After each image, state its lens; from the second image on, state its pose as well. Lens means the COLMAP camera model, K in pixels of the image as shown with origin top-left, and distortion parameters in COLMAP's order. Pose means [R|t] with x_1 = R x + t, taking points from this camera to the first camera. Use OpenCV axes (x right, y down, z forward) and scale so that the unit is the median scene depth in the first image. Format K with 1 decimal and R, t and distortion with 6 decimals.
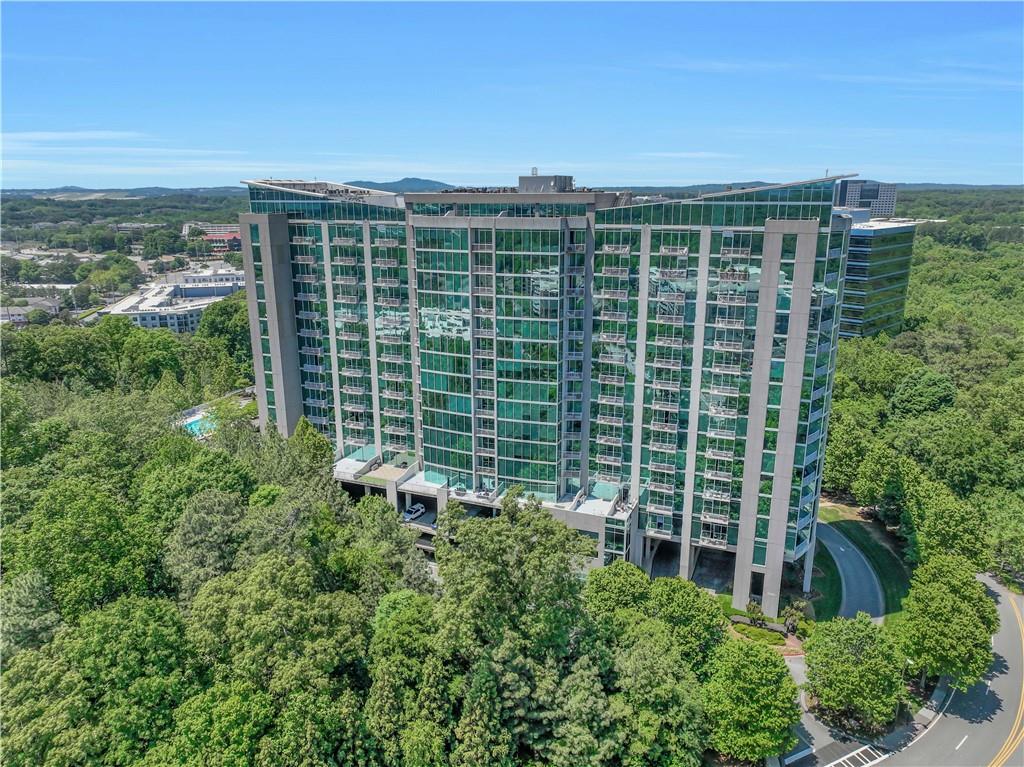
lens RADIAL K [[722.0, 0, 515.0], [0, 722.0, 382.2], [0, 0, 1]] dist [-0.005344, 0.023547]
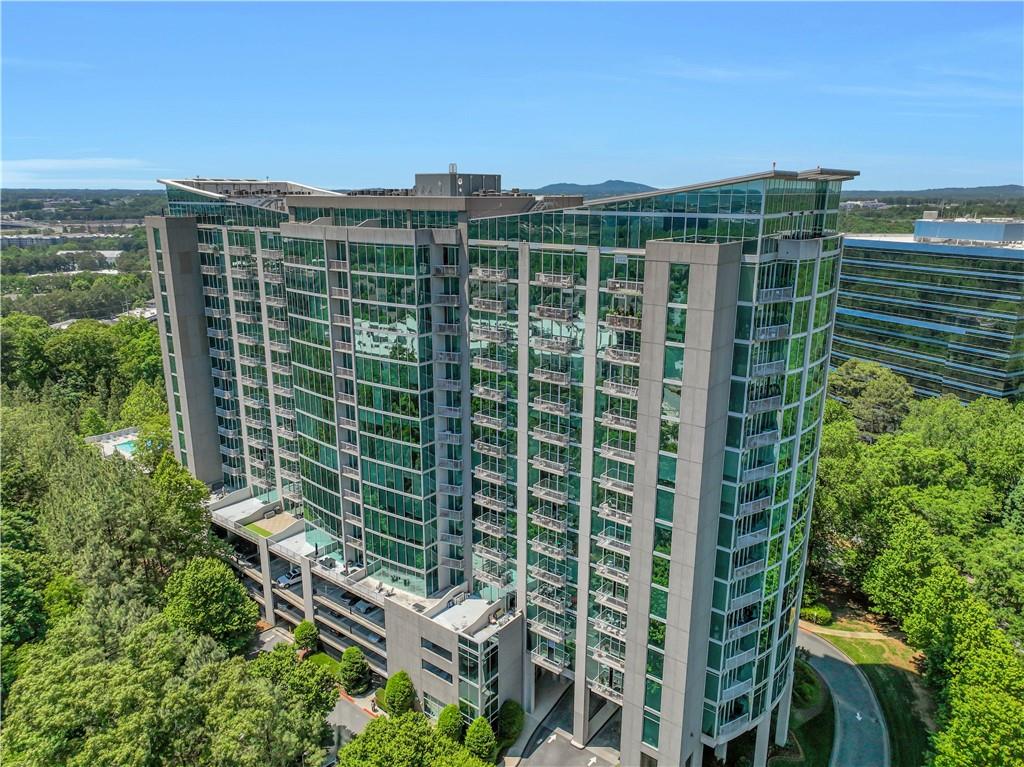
lens RADIAL K [[722.0, 0, 512.1], [0, 722.0, 382.9], [0, 0, 1]] dist [-0.005344, 0.023547]
pose [[0.963651, 0.076730, -0.255908, 0.331947], [-0.078062, 0.996936, 0.004967, -0.074360], [0.255505, 0.015190, 0.966688, 0.281198]]
